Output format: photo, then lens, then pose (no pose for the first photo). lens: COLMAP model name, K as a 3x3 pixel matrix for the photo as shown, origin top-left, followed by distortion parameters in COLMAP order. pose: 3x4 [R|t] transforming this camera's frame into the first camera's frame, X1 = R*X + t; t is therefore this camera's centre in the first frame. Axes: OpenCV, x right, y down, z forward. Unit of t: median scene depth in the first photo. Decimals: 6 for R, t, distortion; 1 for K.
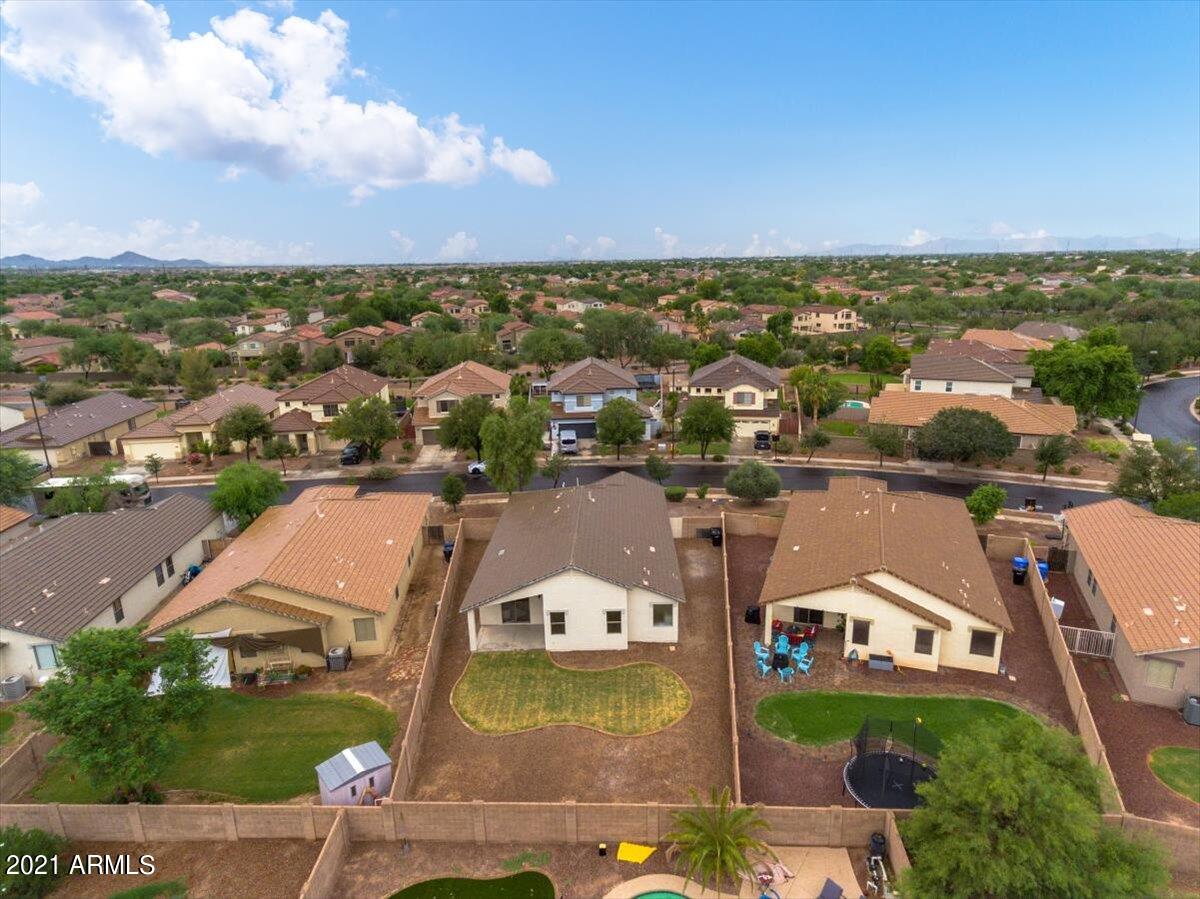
lens RADIAL K [[703.5, 0, 614.2], [0, 703.5, 451.3], [0, 0, 1]] dist [0.017622, 0.001572]
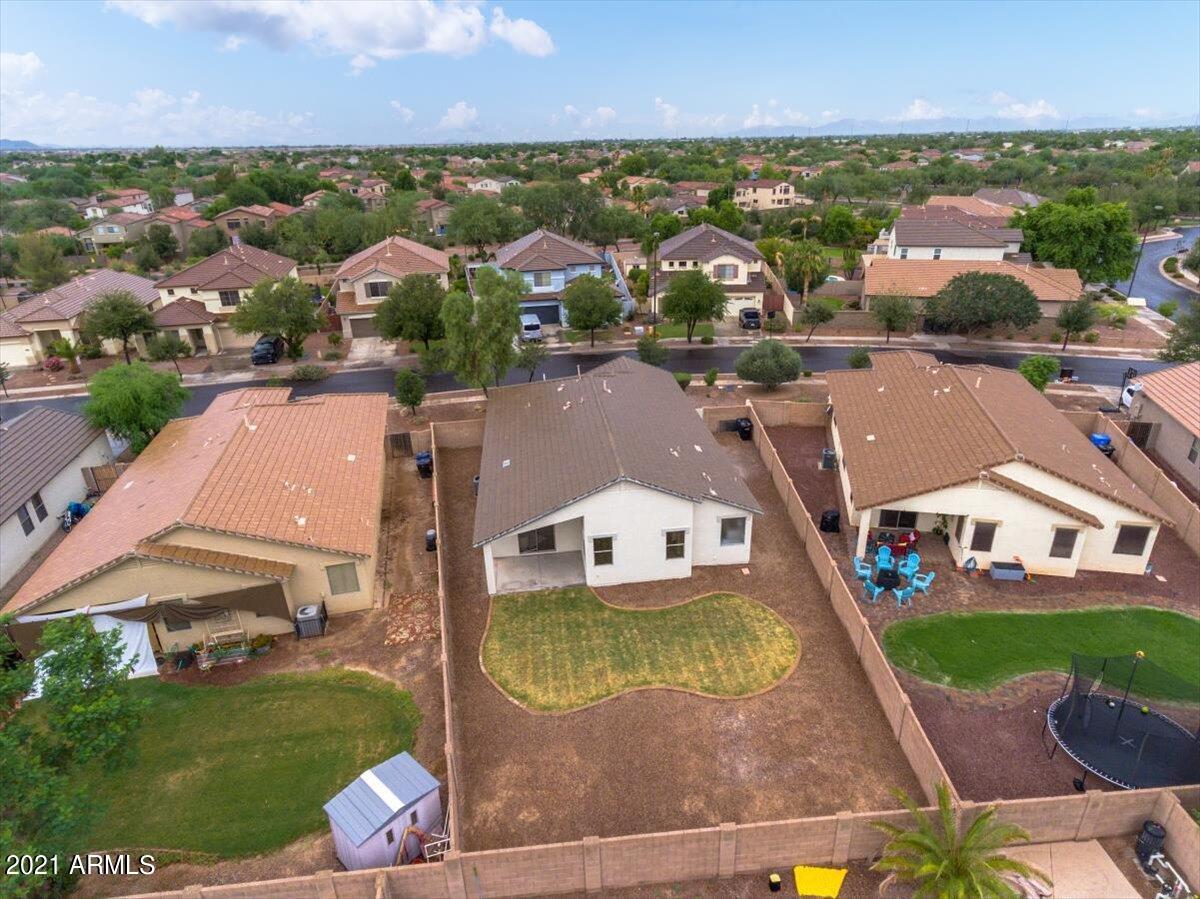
lens RADIAL K [[703.5, 0, 614.2], [0, 703.5, 451.3], [0, 0, 1]] dist [0.017622, 0.001572]
pose [[0.991203, -0.054829, 0.120461, -0.082354], [0.036663, 0.988285, 0.148150, 0.012645], [-0.127173, -0.142430, 0.981601, 0.140177]]
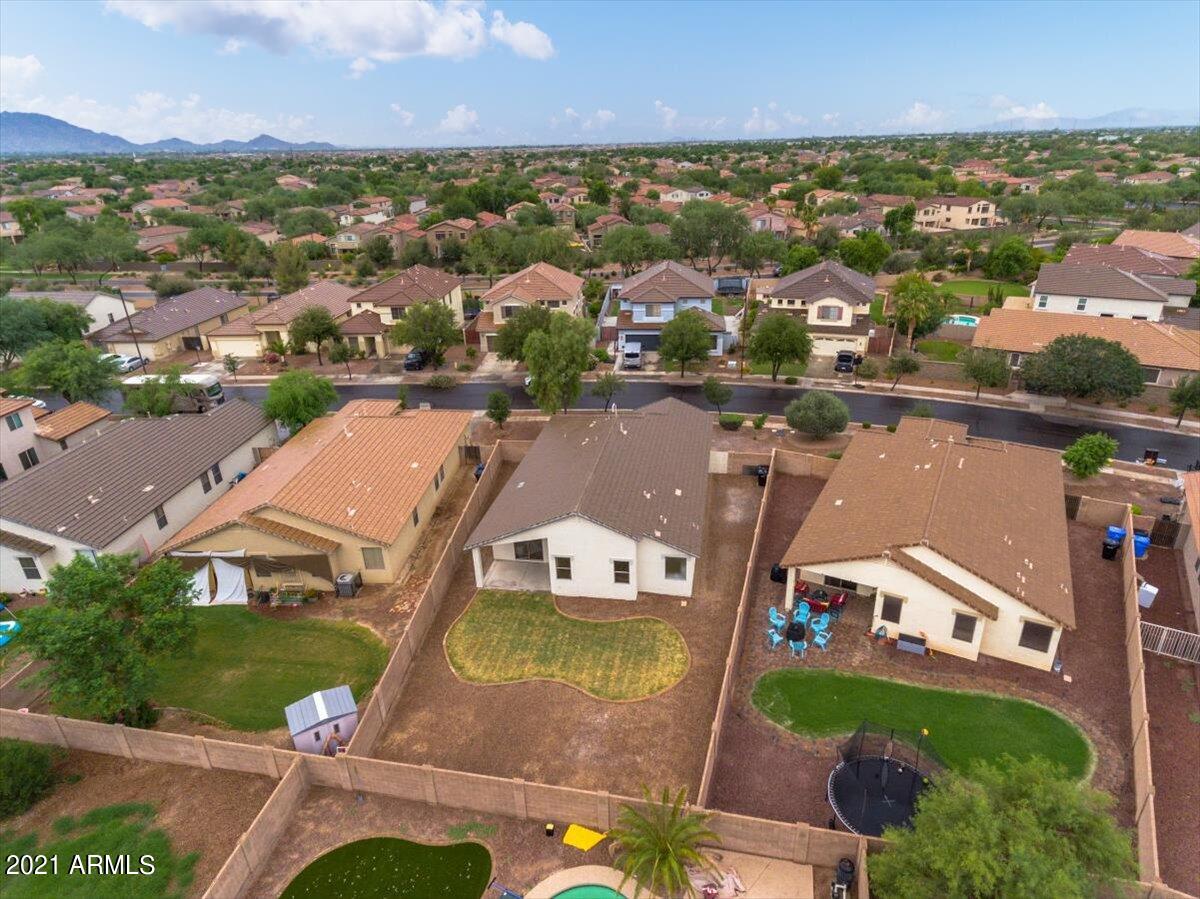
lens RADIAL K [[703.5, 0, 614.2], [0, 703.5, 451.3], [0, 0, 1]] dist [0.017622, 0.001572]
pose [[0.987275, 0.058803, -0.147752, 0.063559], [-0.036036, 0.987679, 0.152288, -0.031763], [0.154886, -0.145025, 0.977230, 0.054766]]
